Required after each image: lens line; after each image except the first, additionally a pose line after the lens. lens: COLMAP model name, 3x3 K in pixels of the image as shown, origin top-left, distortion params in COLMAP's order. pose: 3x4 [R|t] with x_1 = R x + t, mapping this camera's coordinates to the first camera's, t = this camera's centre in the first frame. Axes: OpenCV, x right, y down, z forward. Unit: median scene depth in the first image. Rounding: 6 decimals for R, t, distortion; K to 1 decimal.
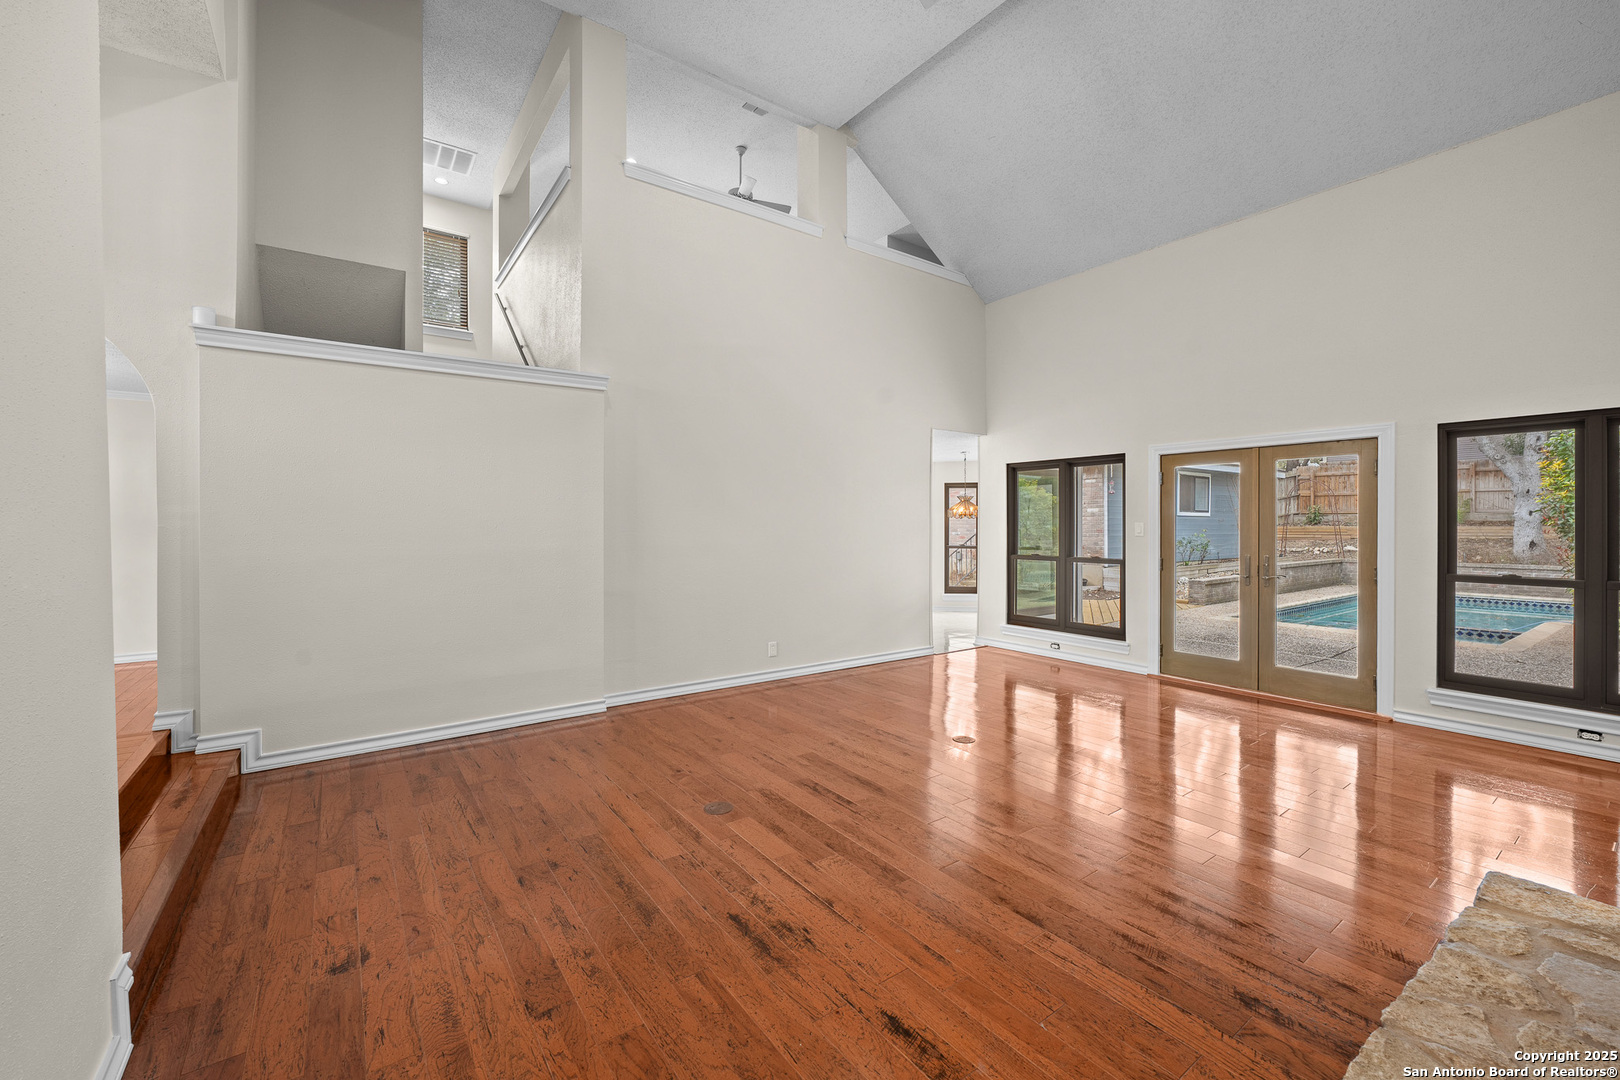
lens RADIAL K [[664.8, 0, 812.5], [0, 664.8, 518.5], [0, 0, 1]] dist [-0.015764, 0.004614]
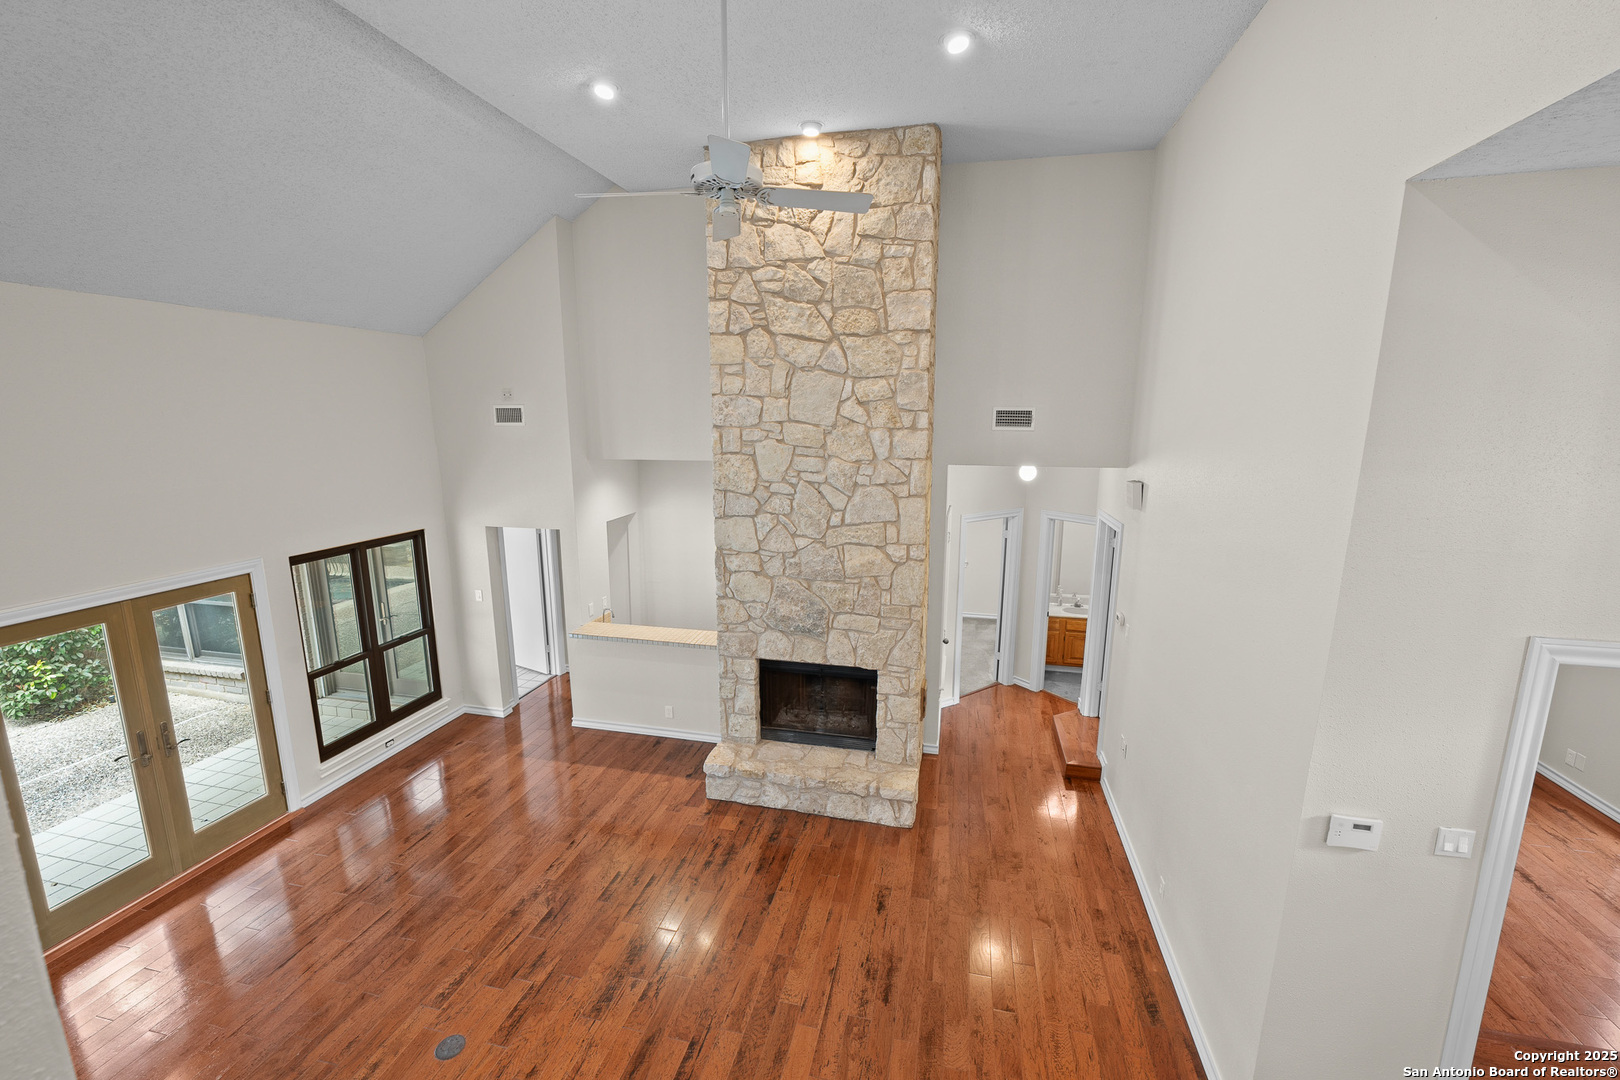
lens RADIAL K [[664.8, 0, 804.9], [0, 664.8, 543.2], [0, 0, 1]] dist [-0.015764, 0.004614]
pose [[-0.650714, -0.139011, 0.746490, -0.800648], [-0.004761, 0.983827, 0.179058, -0.586016], [-0.759308, 0.112961, -0.640851, 1.602931]]
